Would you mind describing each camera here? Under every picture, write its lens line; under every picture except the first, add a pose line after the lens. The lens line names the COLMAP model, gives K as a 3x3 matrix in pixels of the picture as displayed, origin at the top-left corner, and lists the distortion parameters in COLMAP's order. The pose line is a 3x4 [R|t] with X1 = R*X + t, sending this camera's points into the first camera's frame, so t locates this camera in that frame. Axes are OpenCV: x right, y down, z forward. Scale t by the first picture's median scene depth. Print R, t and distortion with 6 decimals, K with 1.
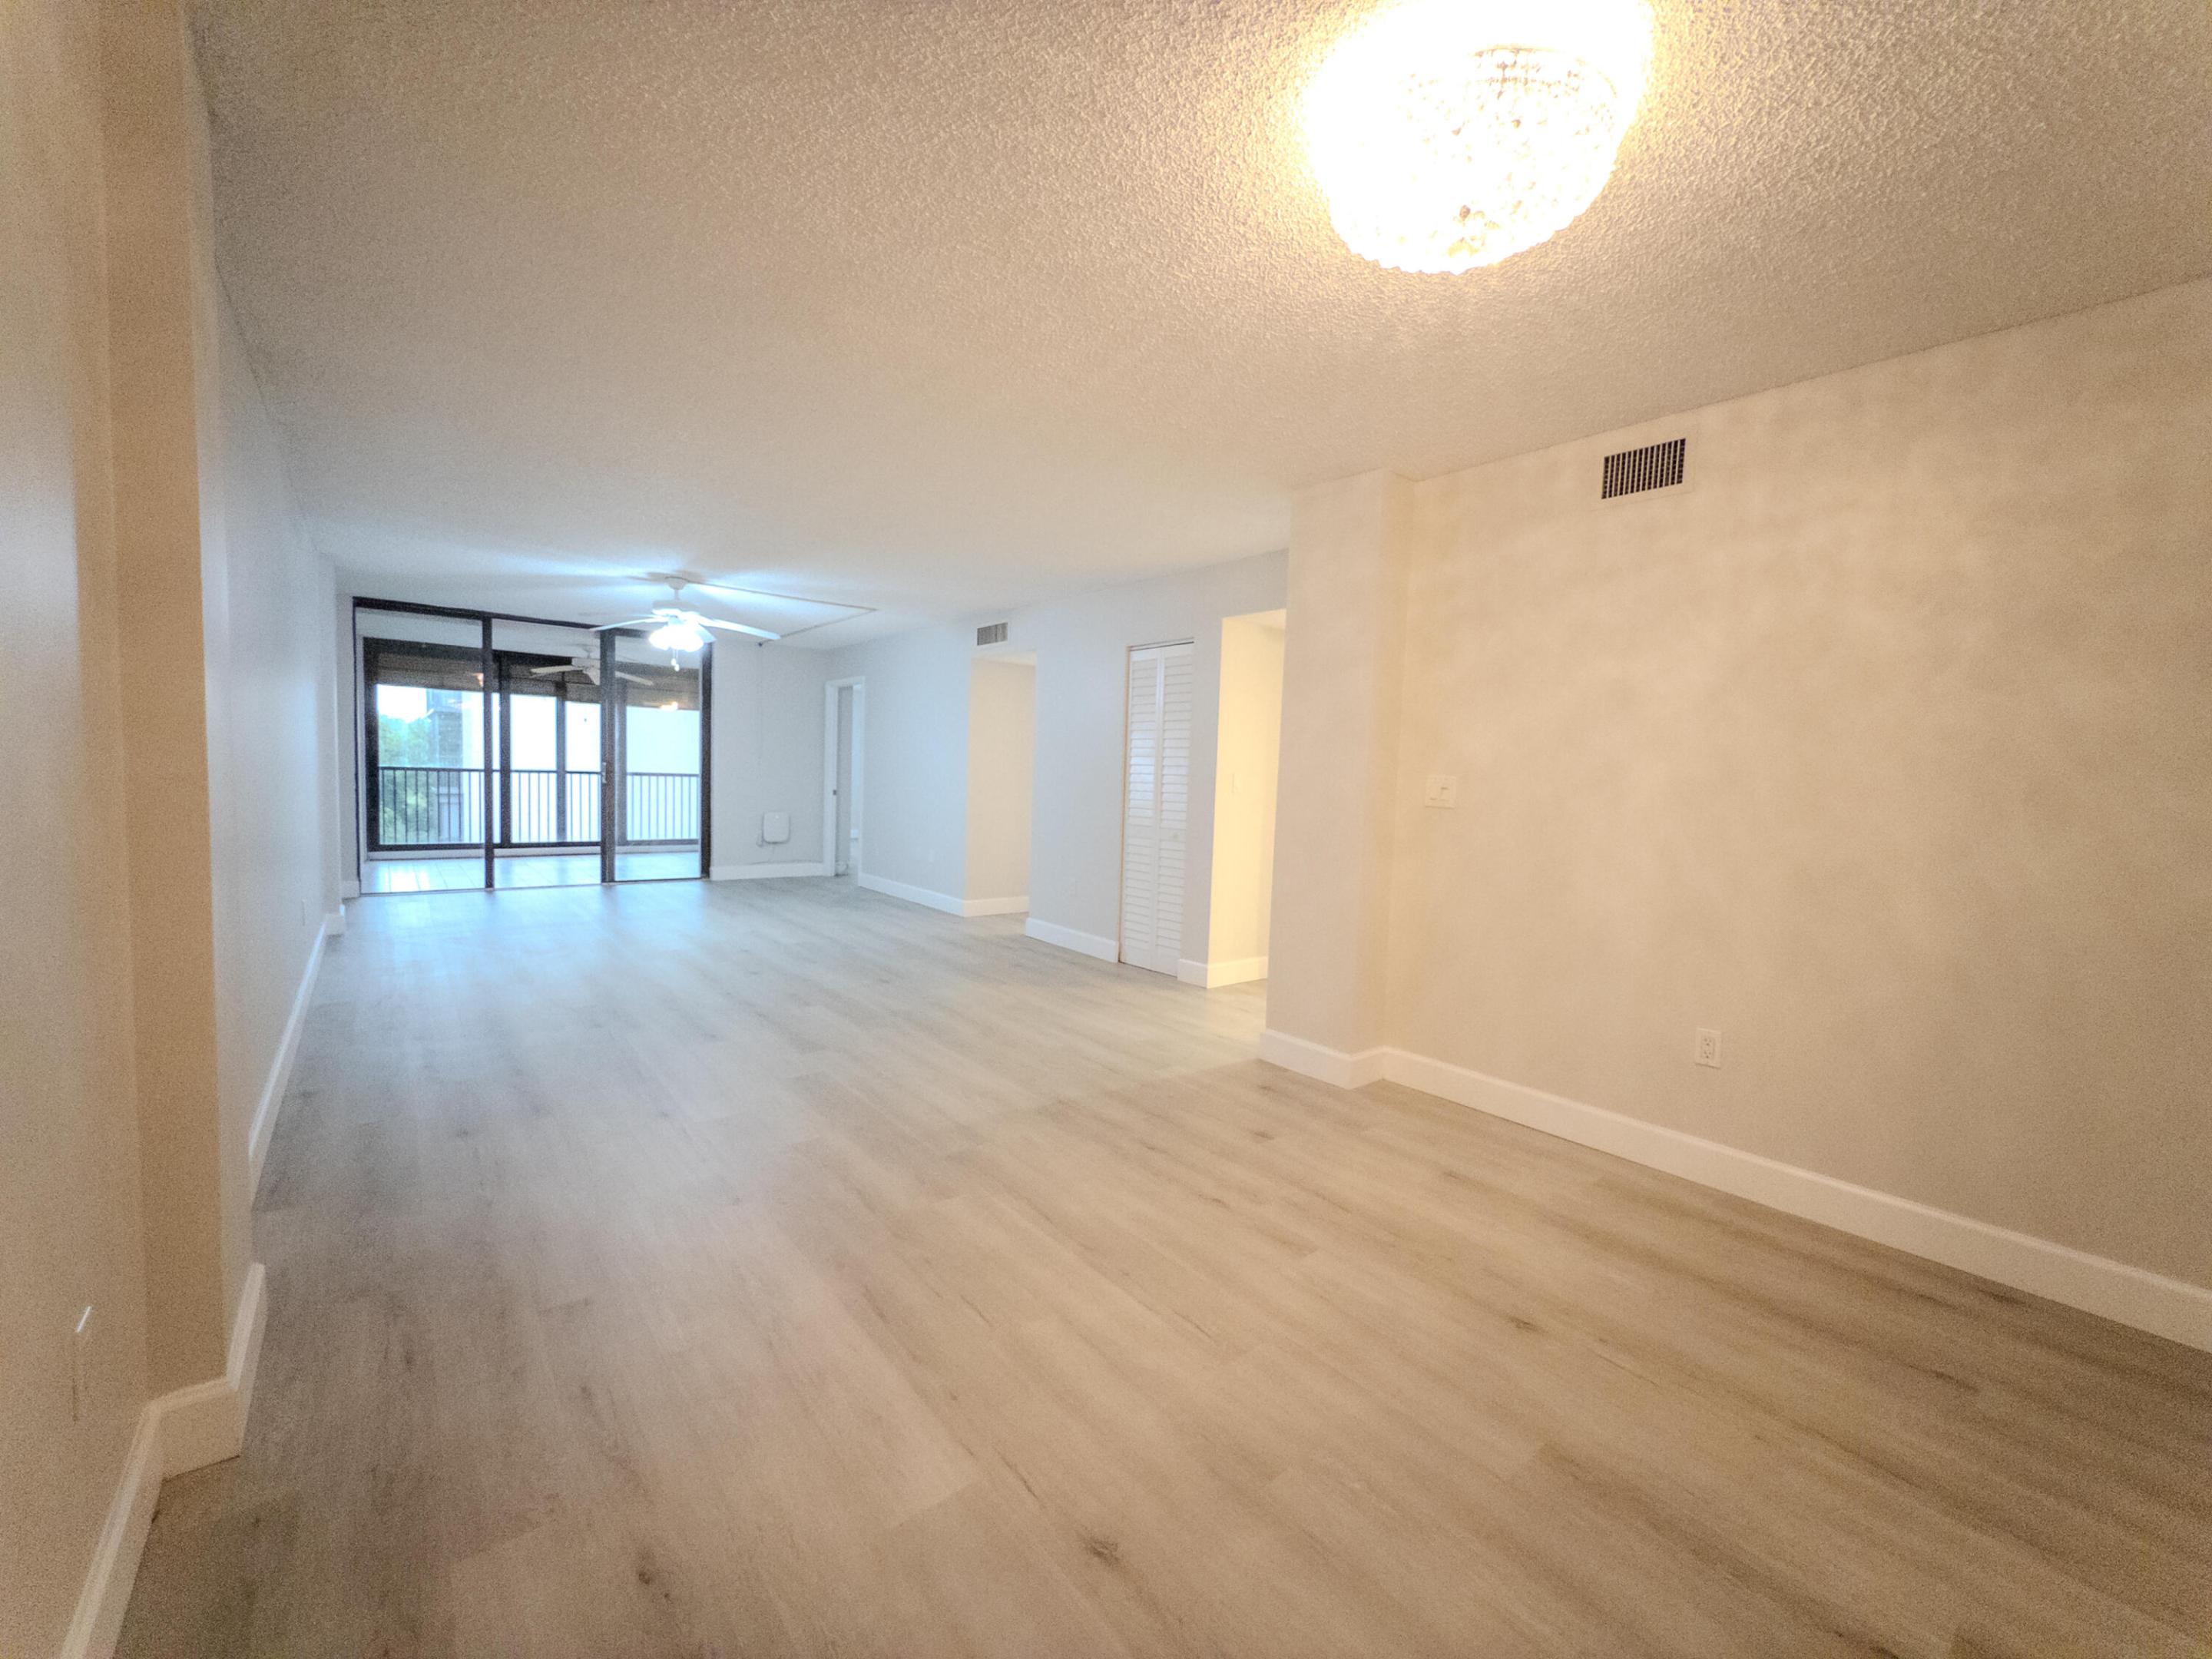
lens RADIAL K [[882.4, 0, 1106.0], [0, 882.4, 829.5], [0, 0, 1]] dist [-0.000432, 0.000442]
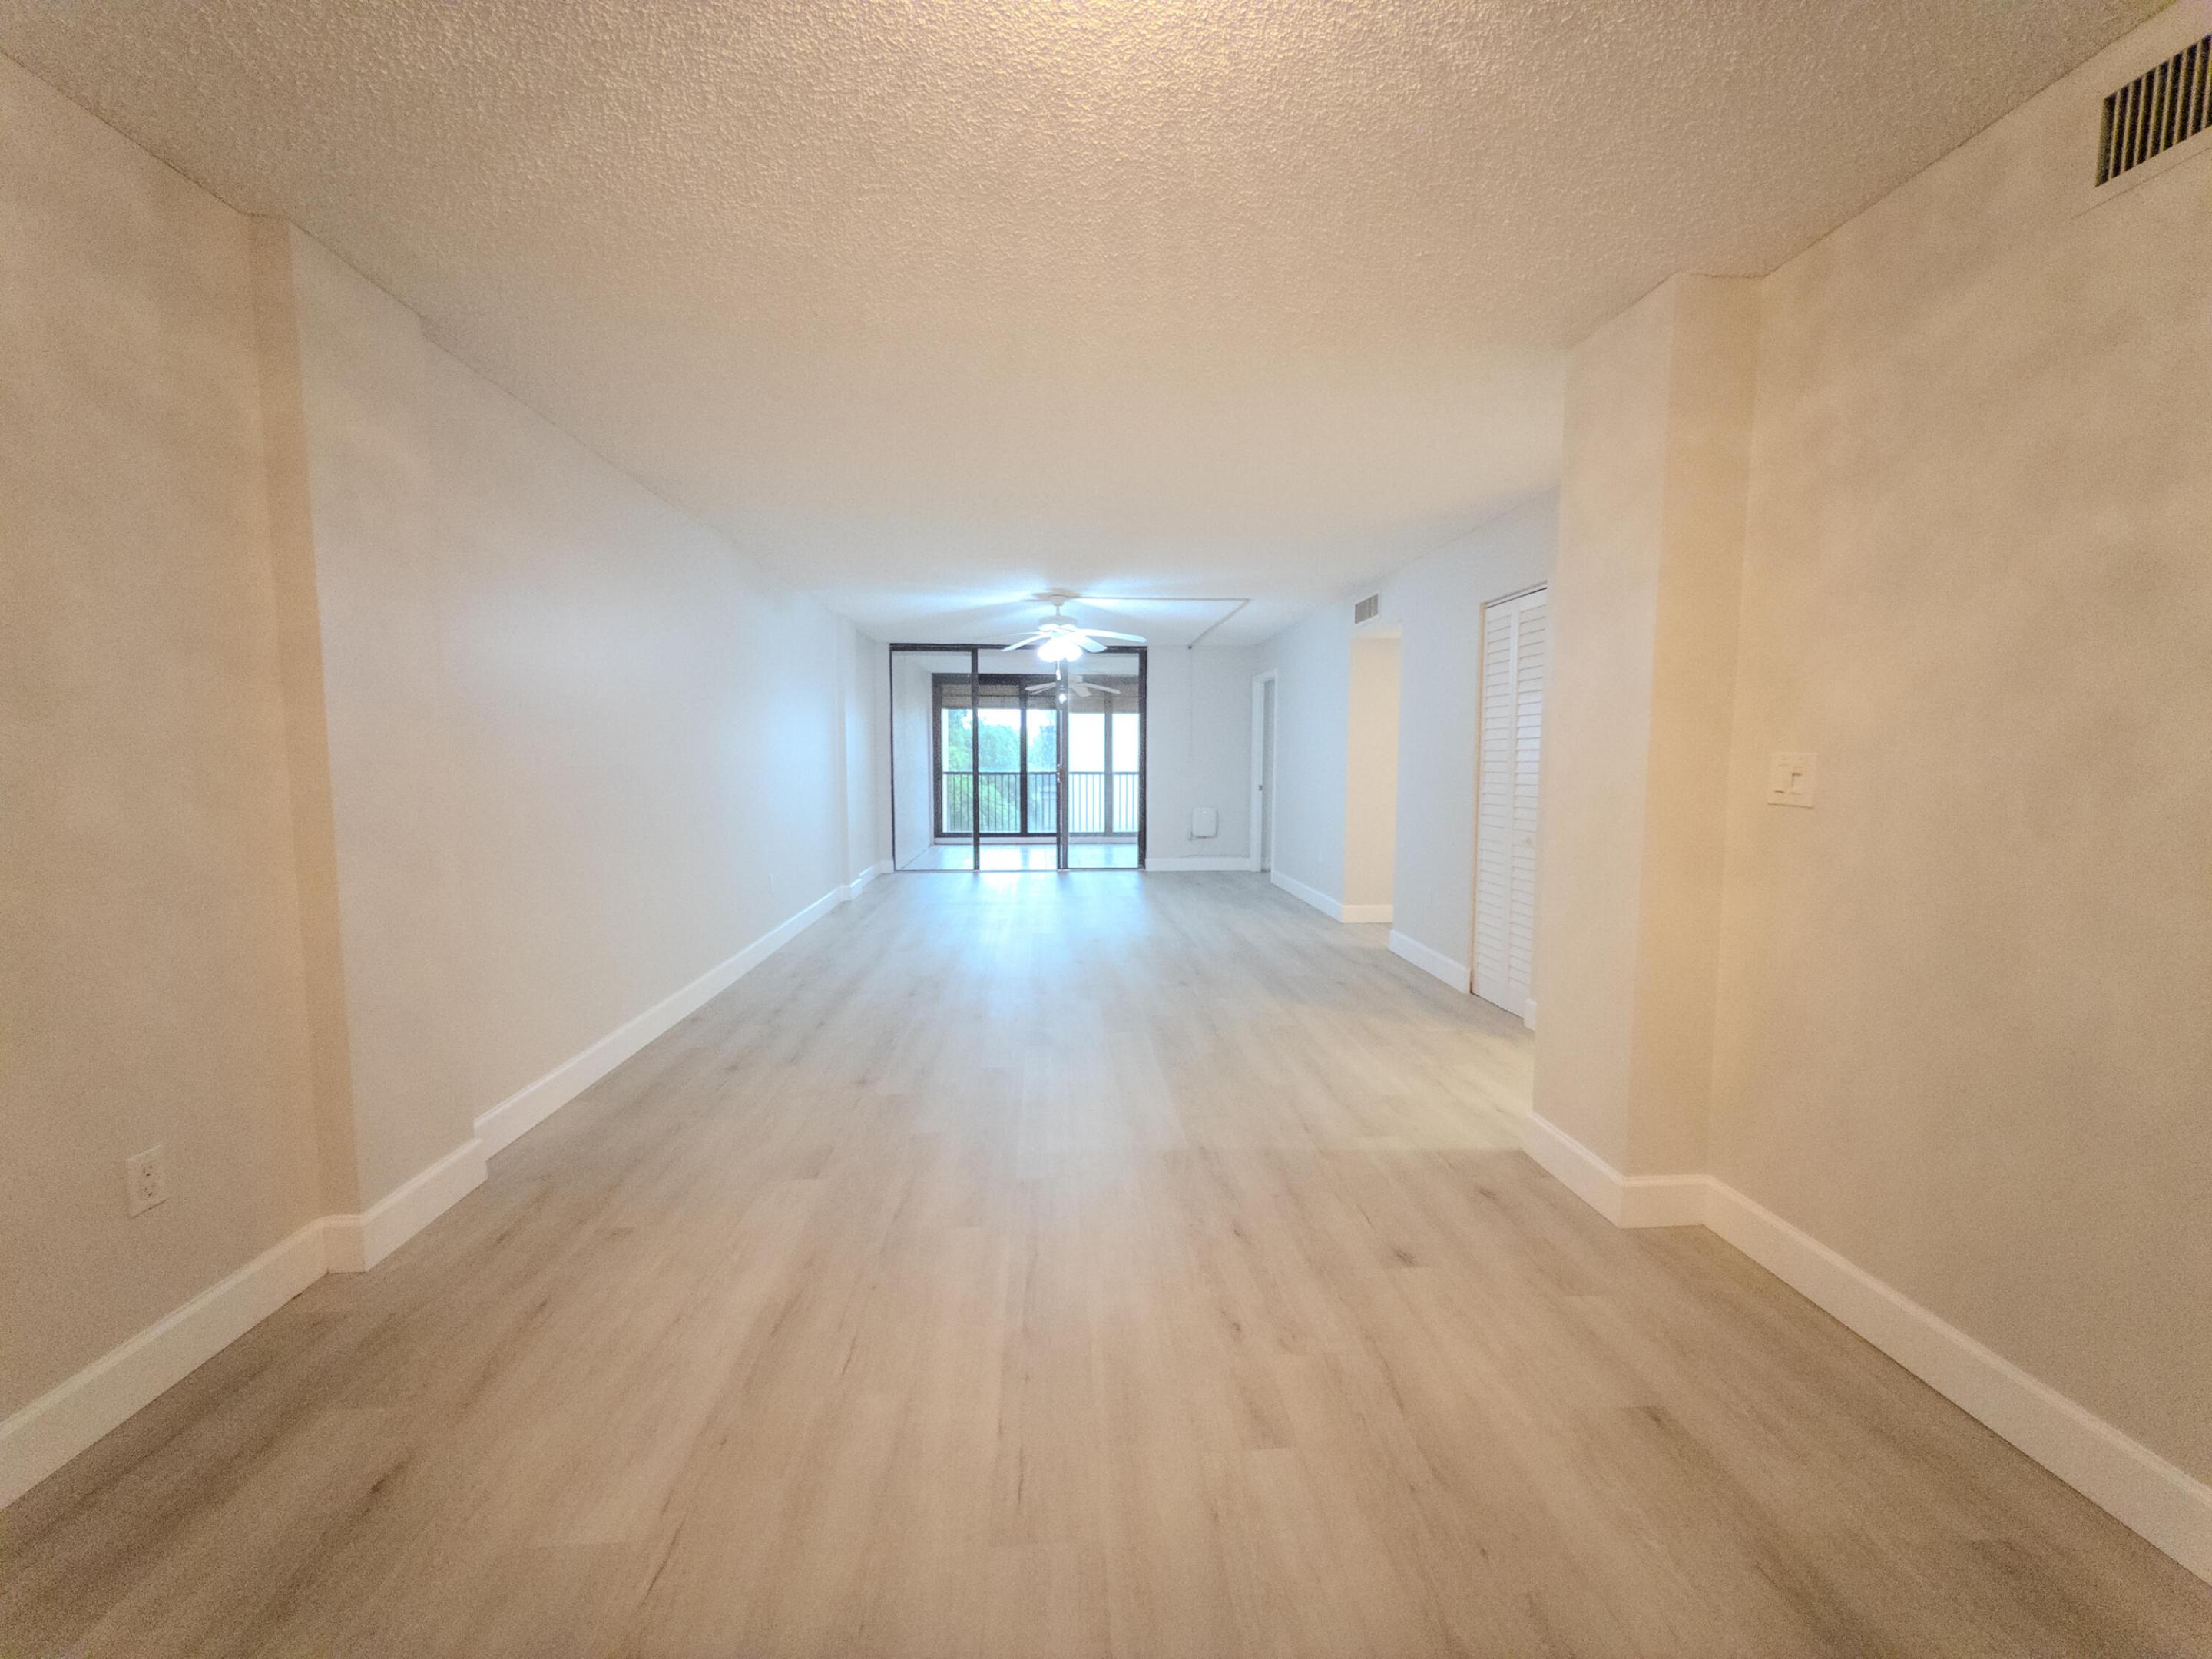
lens RADIAL K [[882.4, 0, 1106.0], [0, 882.4, 829.5], [0, 0, 1]] dist [-0.000432, 0.000442]
pose [[0.817618, 0.014293, -0.575583, 0.177906], [-0.010144, 0.999894, 0.010421, -0.005038], [0.575671, -0.002682, 0.817677, 0.121133]]
